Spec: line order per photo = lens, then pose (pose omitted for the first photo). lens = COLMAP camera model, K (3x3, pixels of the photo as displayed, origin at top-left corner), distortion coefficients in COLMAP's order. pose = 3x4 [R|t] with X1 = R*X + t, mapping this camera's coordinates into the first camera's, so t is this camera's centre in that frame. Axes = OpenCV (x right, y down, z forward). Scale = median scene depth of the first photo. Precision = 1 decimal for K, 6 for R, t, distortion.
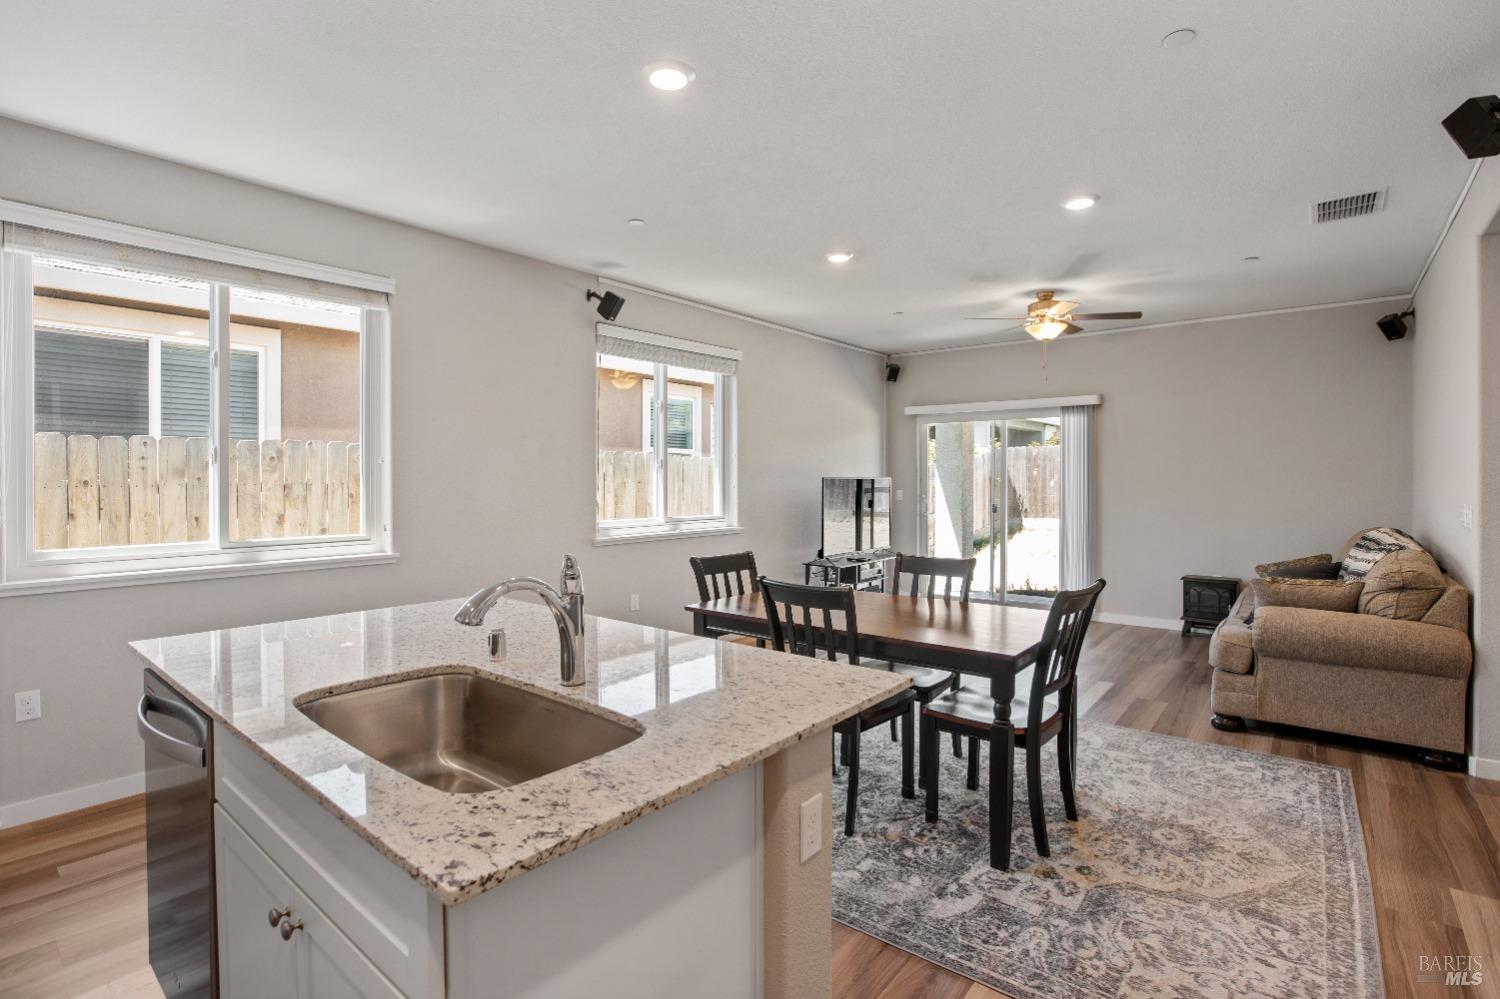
lens RADIAL K [[736.2, 0, 770.1], [0, 736.2, 478.3], [0, 0, 1]] dist [-0.002160, -0.000035]
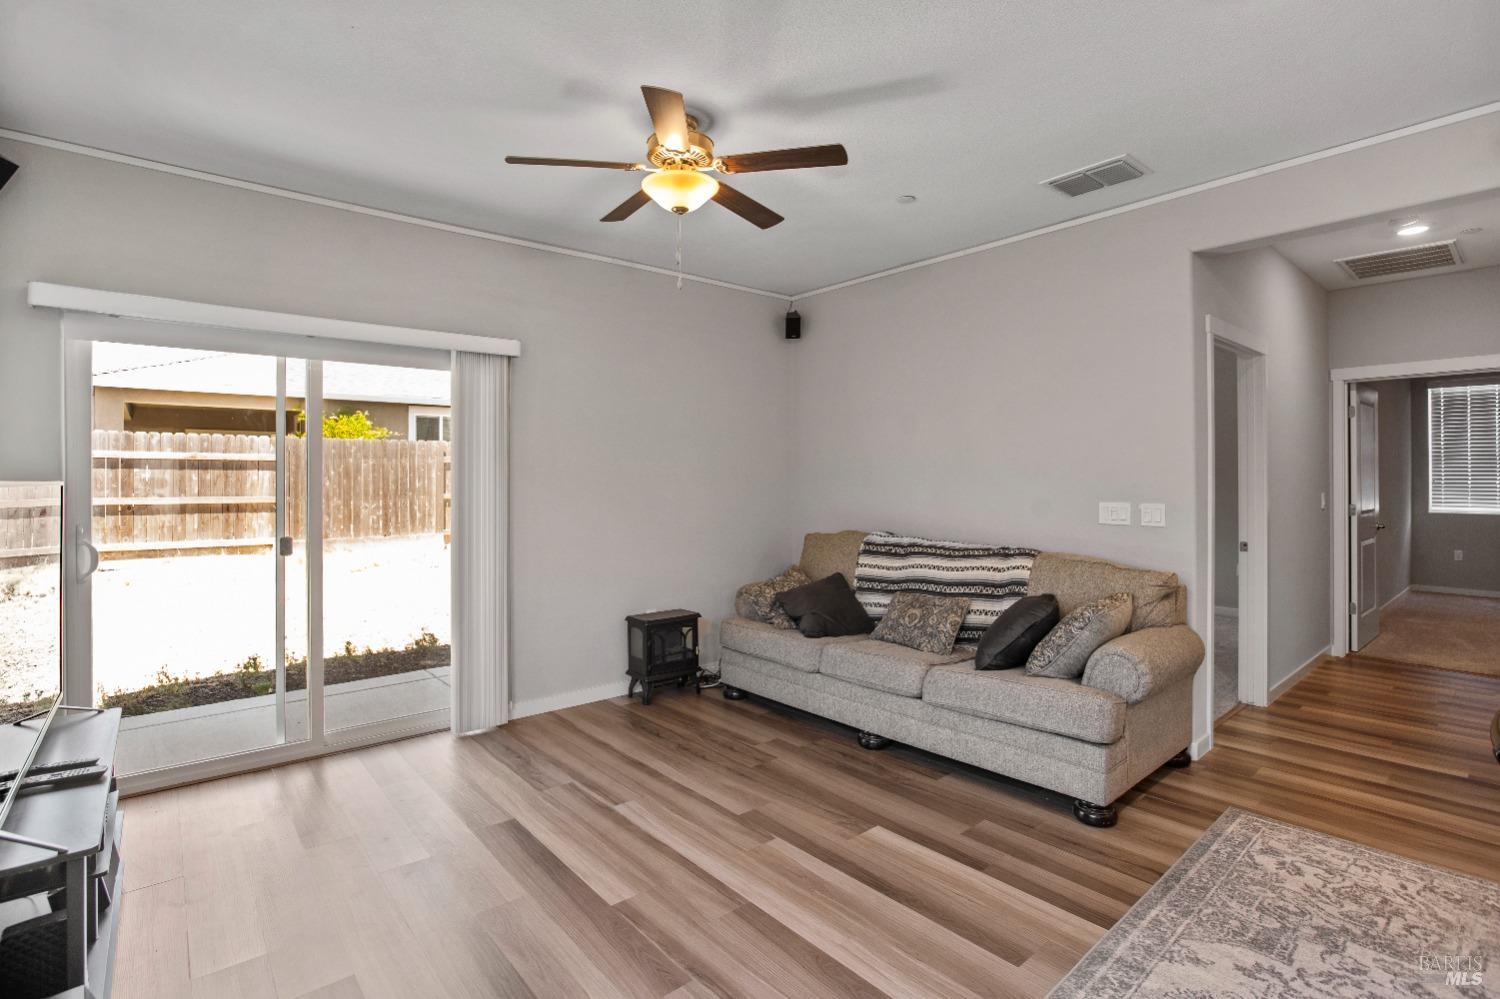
lens RADIAL K [[718.0, 0, 752.6], [0, 718.0, 475.3], [0, 0, 1]] dist [-0.054122, 0.020756]
pose [[0.213867, 0.006195, 0.976843, -0.110288], [0.001852, 0.999976, -0.006747, 0.000716], [-0.976861, 0.003252, 0.213850, 0.945709]]
